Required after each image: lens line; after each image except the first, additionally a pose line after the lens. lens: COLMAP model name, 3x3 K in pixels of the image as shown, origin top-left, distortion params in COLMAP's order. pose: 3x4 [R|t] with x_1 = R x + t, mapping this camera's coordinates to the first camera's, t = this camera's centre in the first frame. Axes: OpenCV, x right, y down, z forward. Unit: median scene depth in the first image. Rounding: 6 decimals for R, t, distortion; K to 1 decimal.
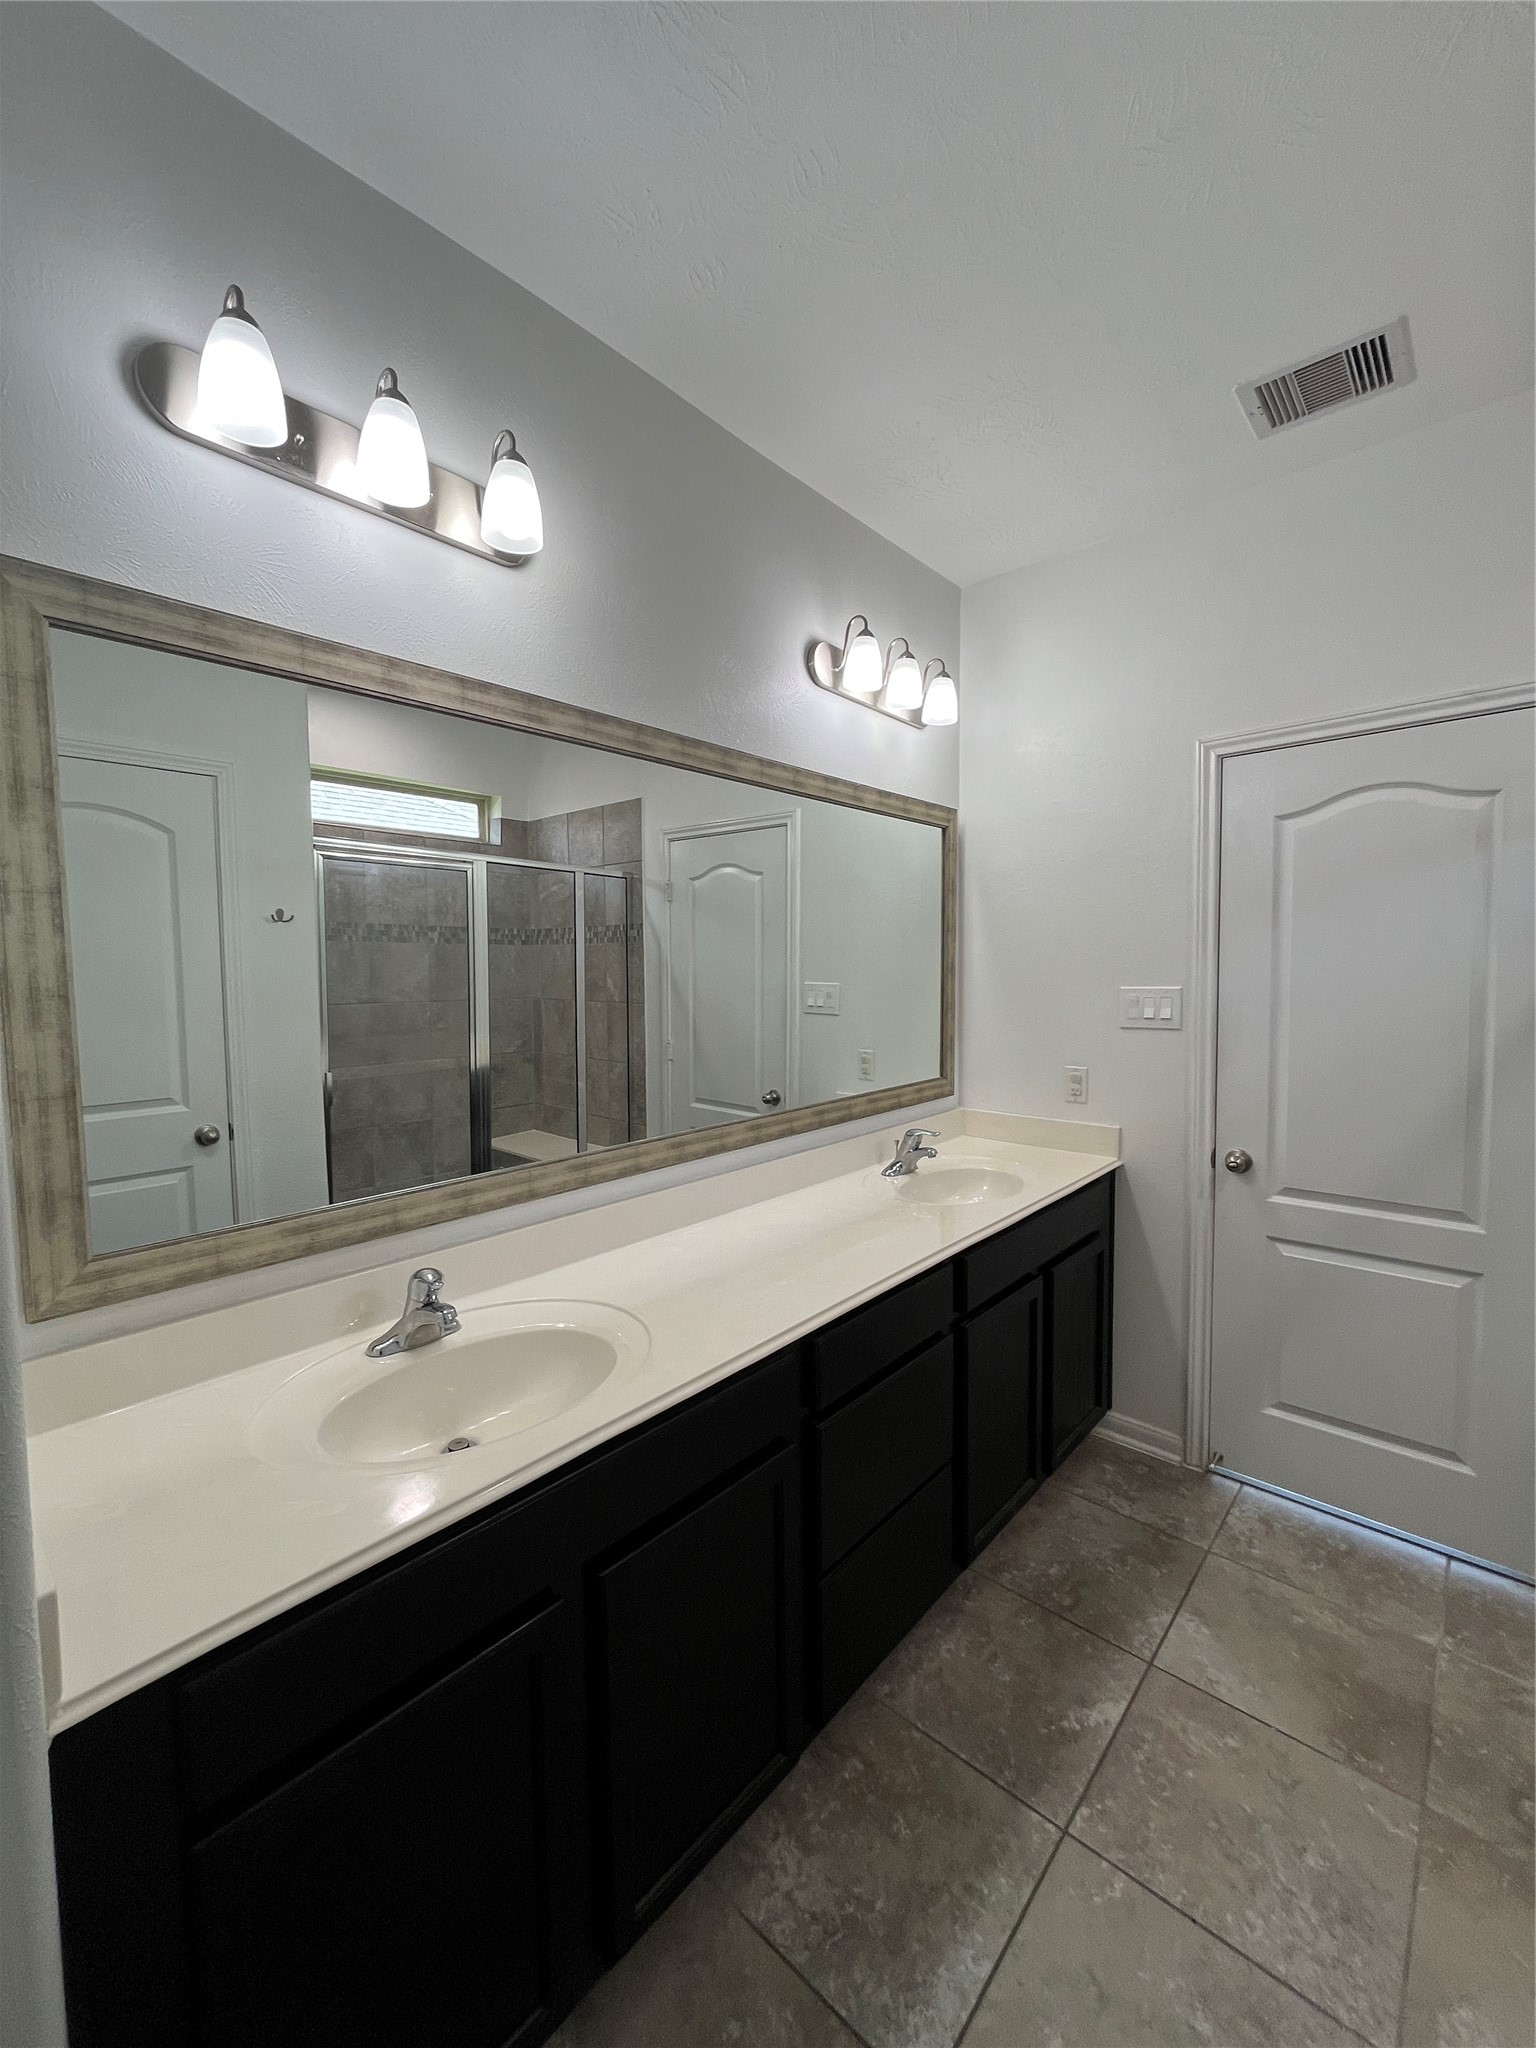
lens RADIAL K [[826.1, 0, 767.5], [0, 826.1, 1021.1], [0, 0, 1]] dist [-0.003149, -0.000243]
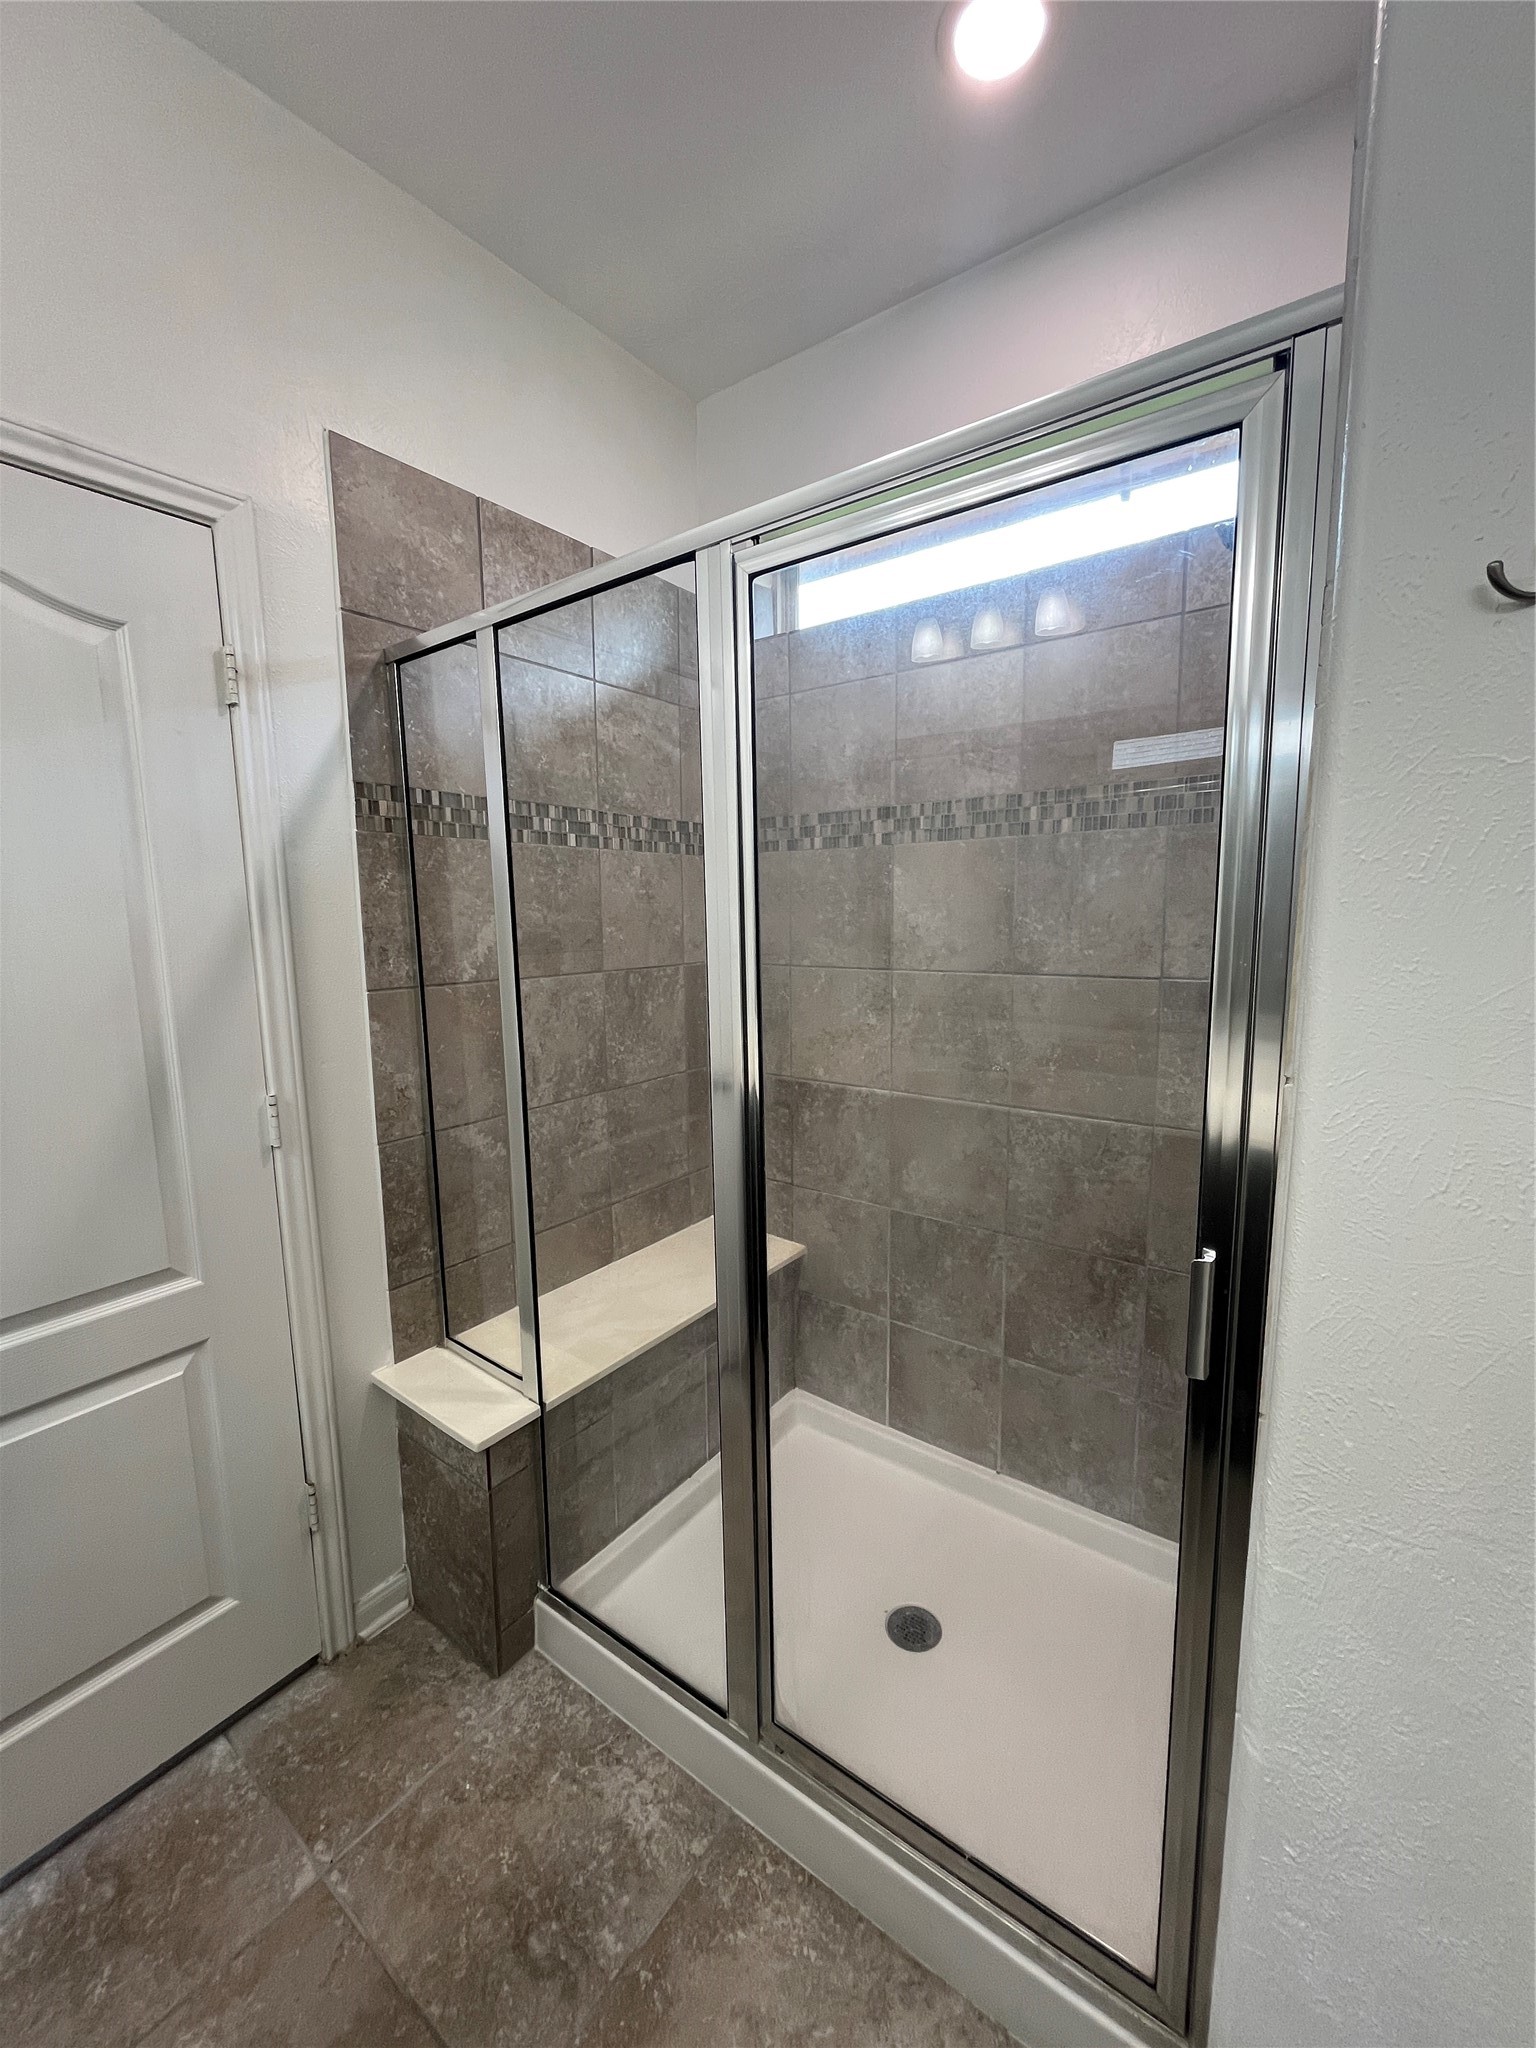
lens RADIAL K [[826.1, 0, 767.1], [0, 826.1, 1020.2], [0, 0, 1]] dist [-0.003149, -0.000243]
pose [[-0.090399, -0.127258, 0.987742, 0.161814], [0.068434, 0.988664, 0.133640, -0.025305], [-0.993552, 0.079676, -0.080666, 0.556302]]
